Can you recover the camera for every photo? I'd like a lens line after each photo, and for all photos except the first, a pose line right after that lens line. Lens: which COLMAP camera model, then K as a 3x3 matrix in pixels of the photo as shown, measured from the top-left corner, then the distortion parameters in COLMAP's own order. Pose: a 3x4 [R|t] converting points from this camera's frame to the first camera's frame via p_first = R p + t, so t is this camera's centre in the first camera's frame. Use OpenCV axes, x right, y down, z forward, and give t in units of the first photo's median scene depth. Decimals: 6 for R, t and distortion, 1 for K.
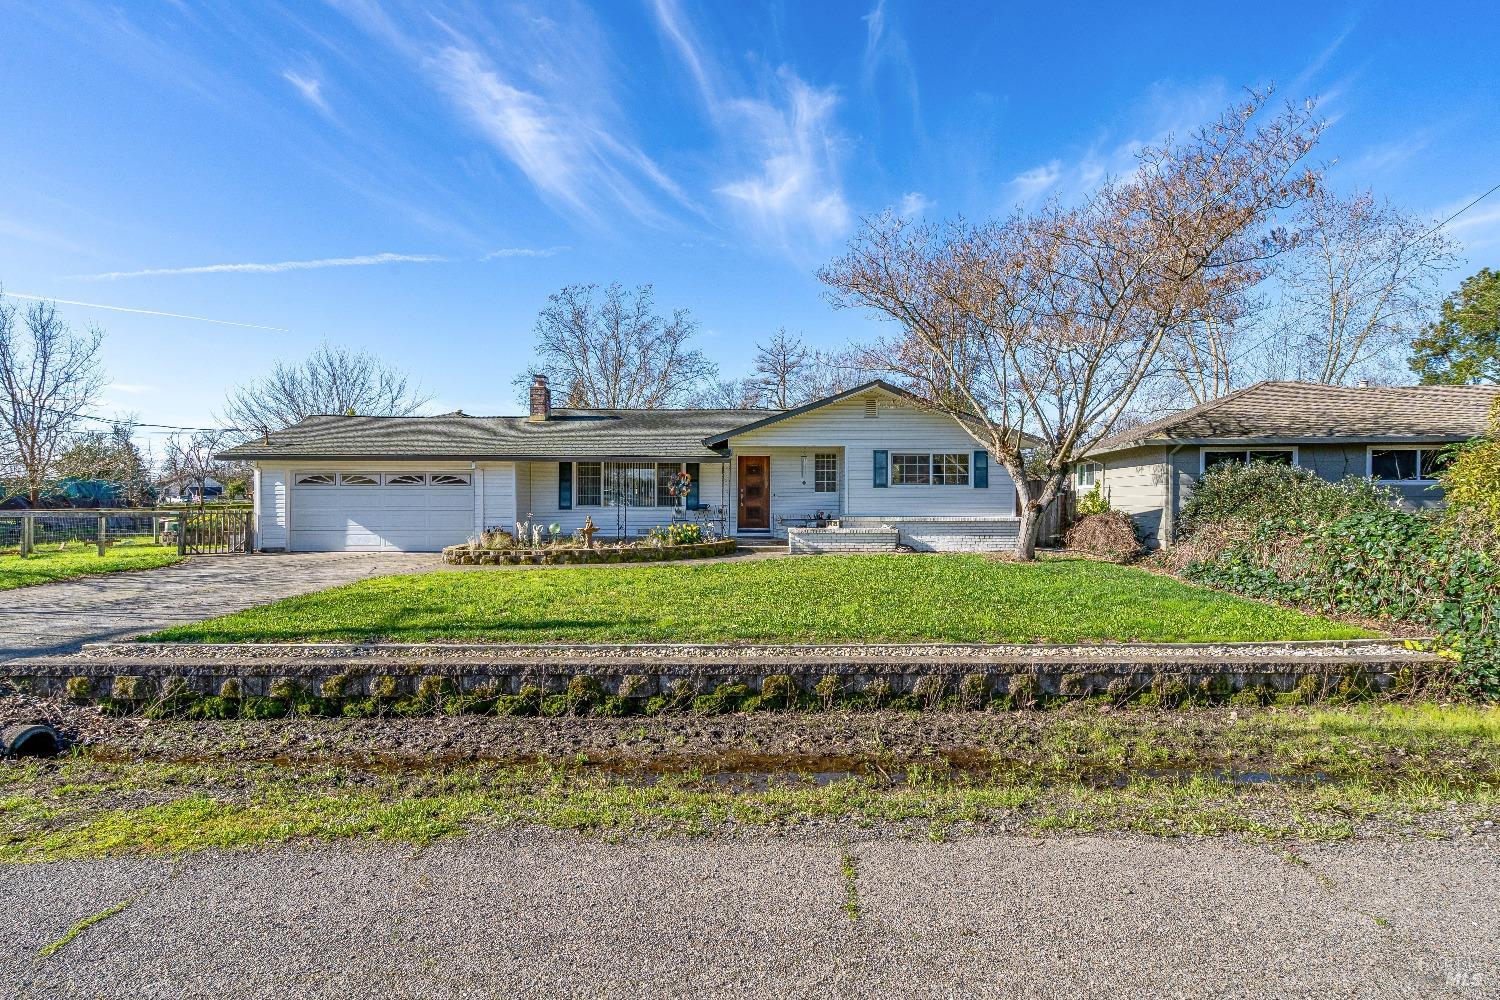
lens RADIAL K [[668.0, 0, 745.3], [0, 668.0, 478.5], [0, 0, 1]] dist [-0.000502, 0.000060]
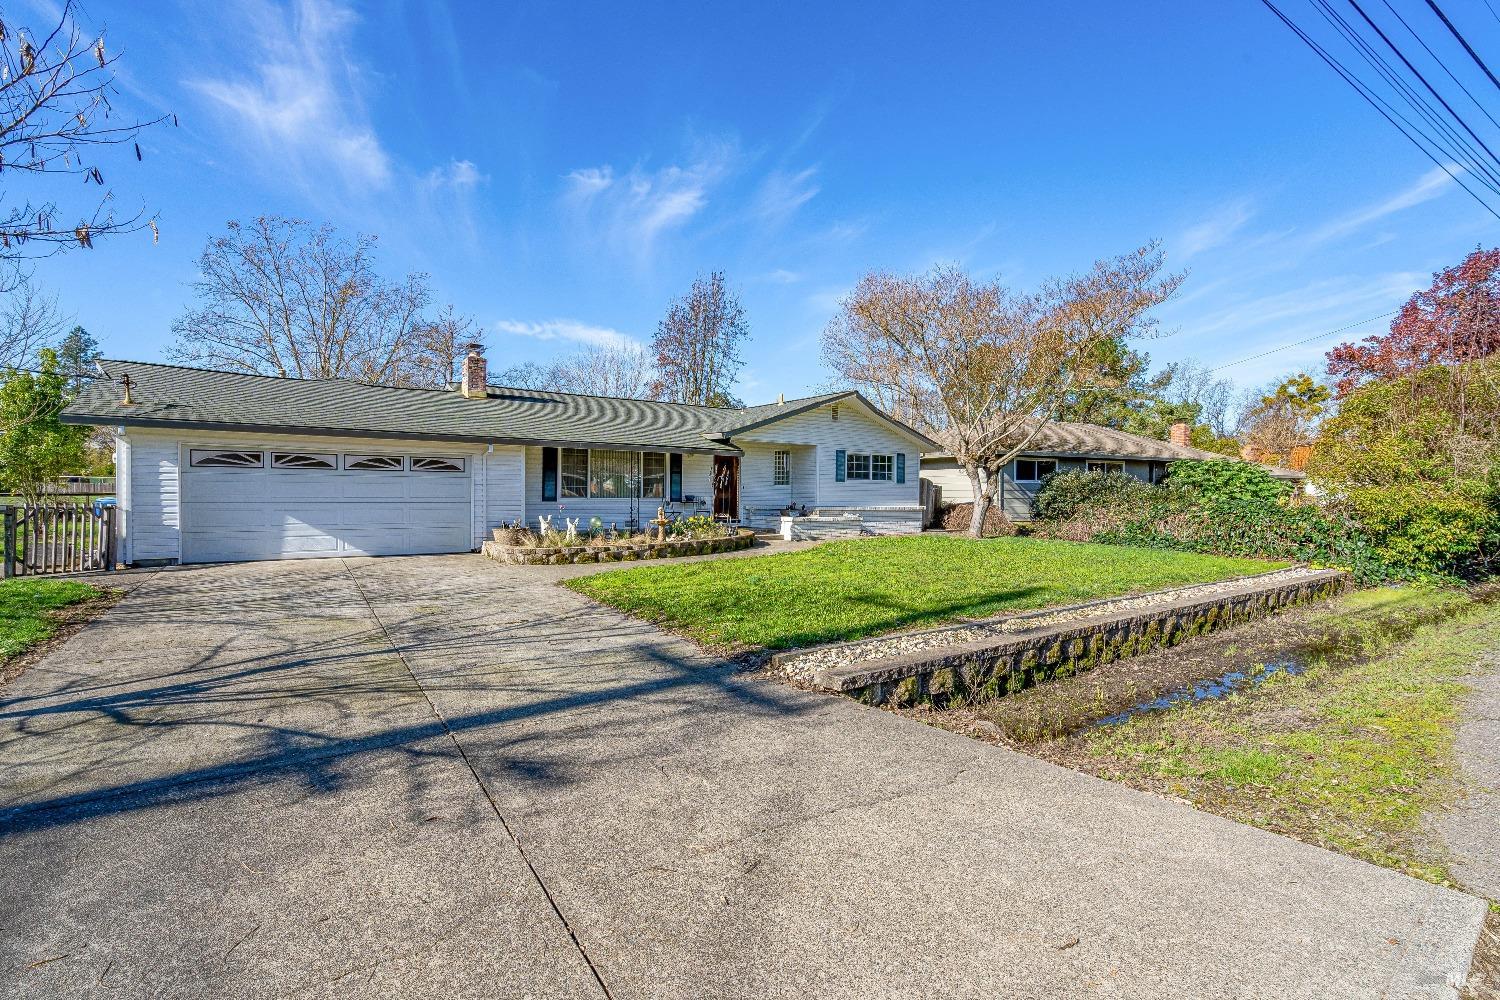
lens RADIAL K [[660.4, 0, 752.5], [0, 660.4, 419.2], [0, 0, 1]] dist [-0.000430, 0.000036]
pose [[0.825402, 0.067087, 0.560545, -0.585791], [-0.022531, 0.996038, -0.086031, 0.007277], [-0.564096, 0.058380, 0.823643, 0.115268]]
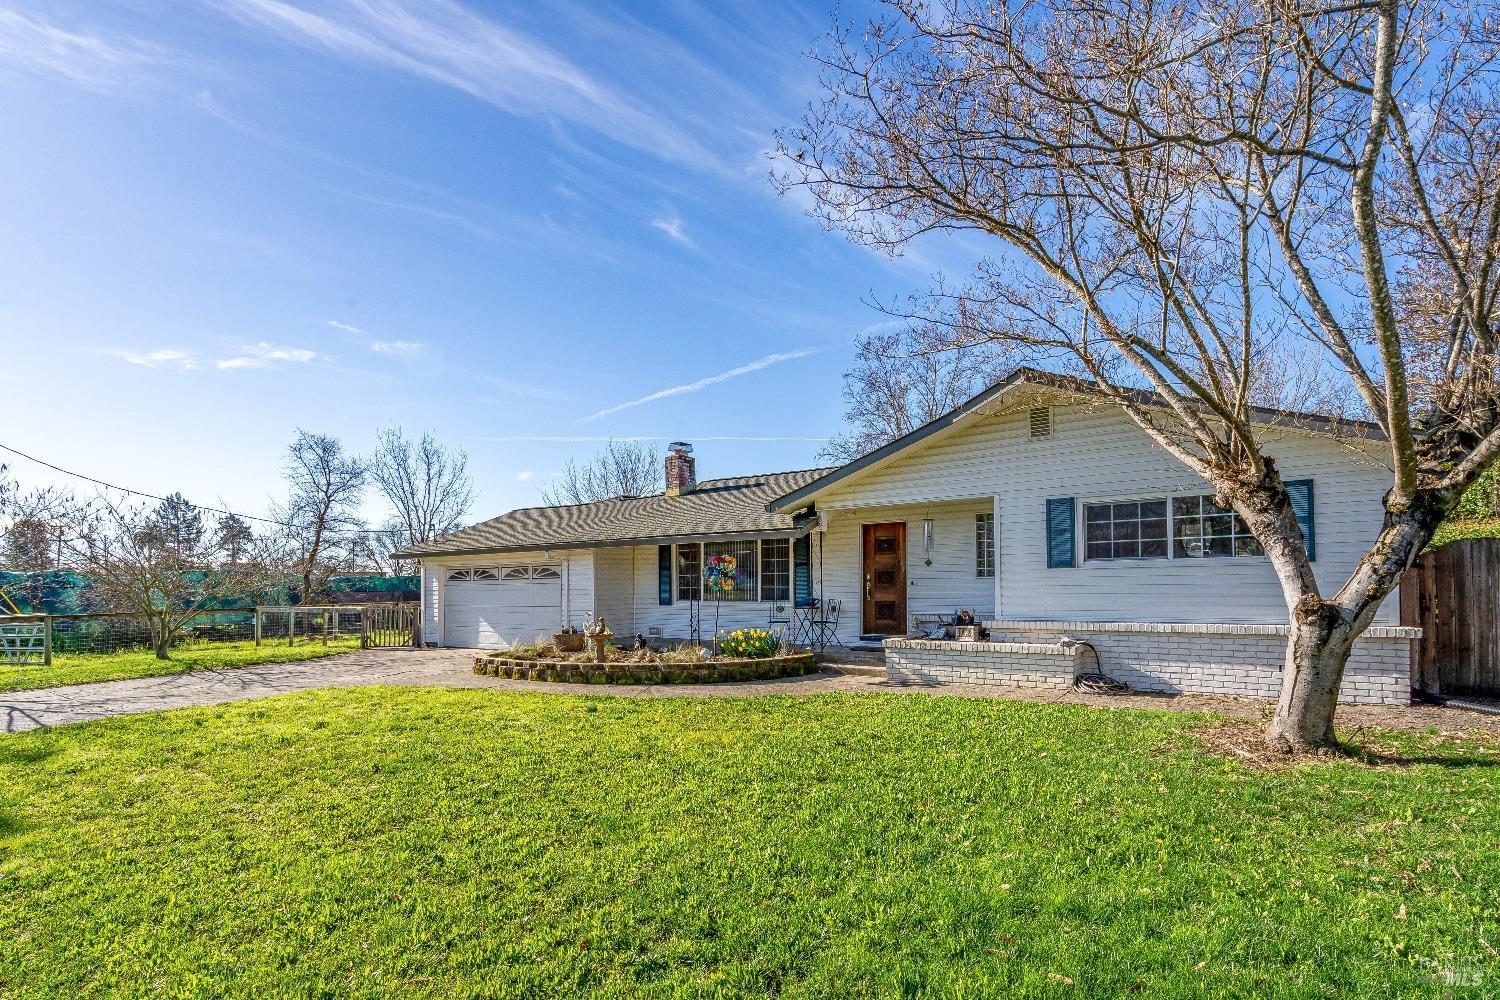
lens RADIAL K [[718.5, 0, 747.7], [0, 718.5, 545.4], [0, 0, 1]] dist [-0.000521, -0.000116]
pose [[0.815357, -0.045898, -0.577137, 0.327560], [0.036035, 0.998943, -0.028533, 0.003394], [0.577836, 0.002467, 0.816149, 0.377875]]
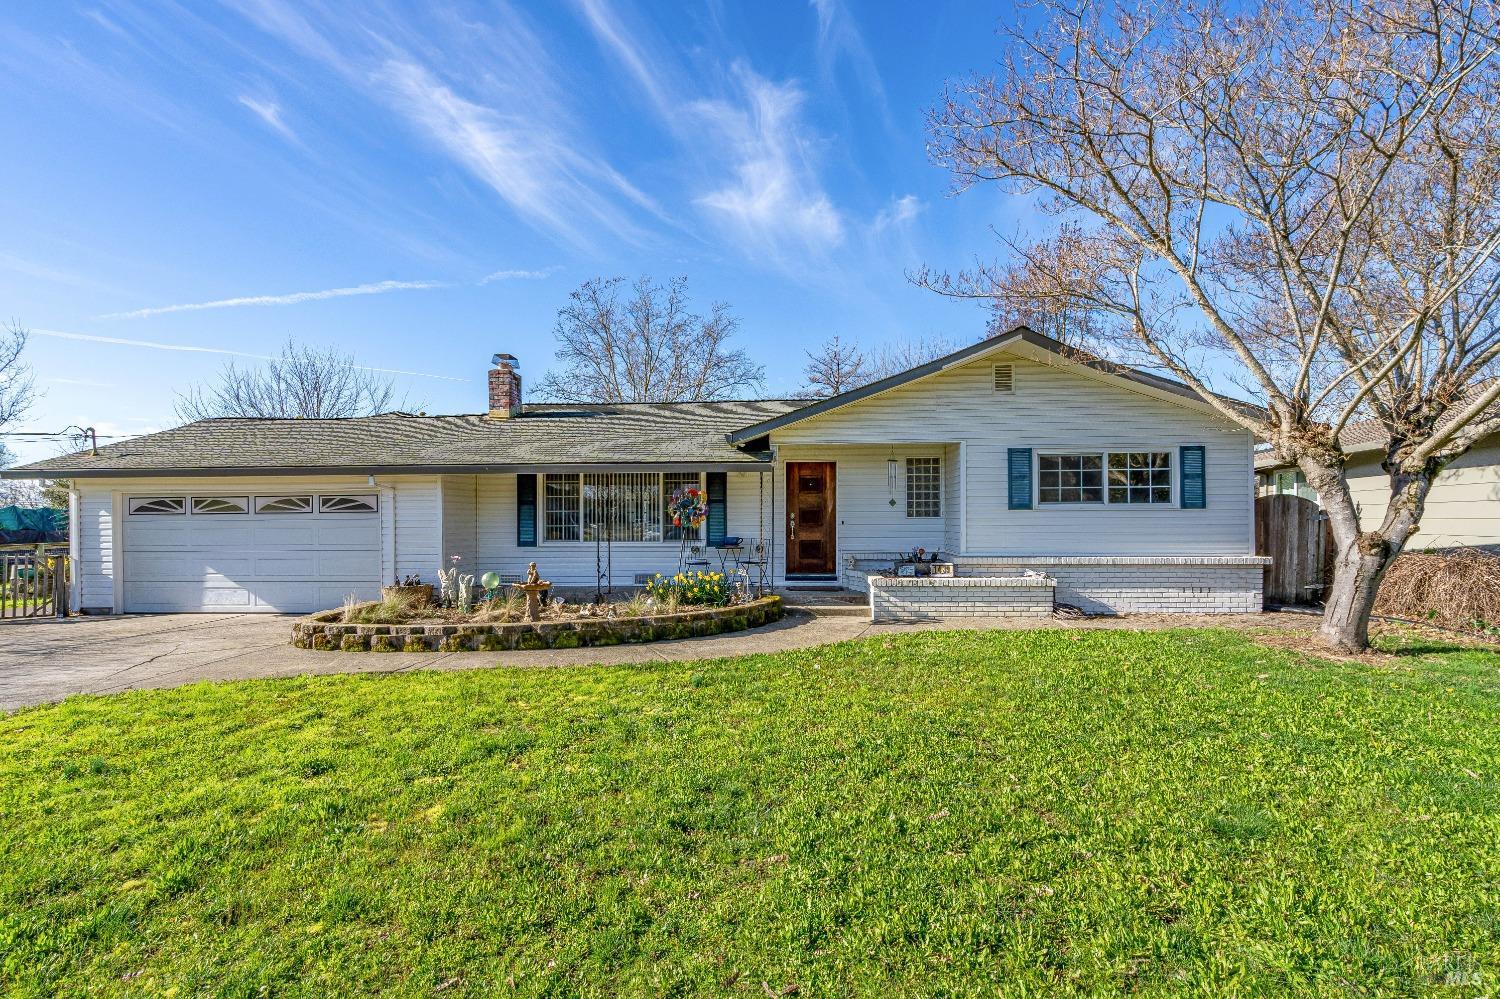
lens RADIAL K [[669.9, 0, 750.0], [0, 669.9, 499.5], [0, 0, 1]] dist [-0.001523, -0.000178]
pose [[0.997490, -0.011372, -0.069891, -0.000527], [0.011337, 0.999935, -0.000895, 0.002439], [0.069897, 0.000101, 0.997554, 0.370289]]
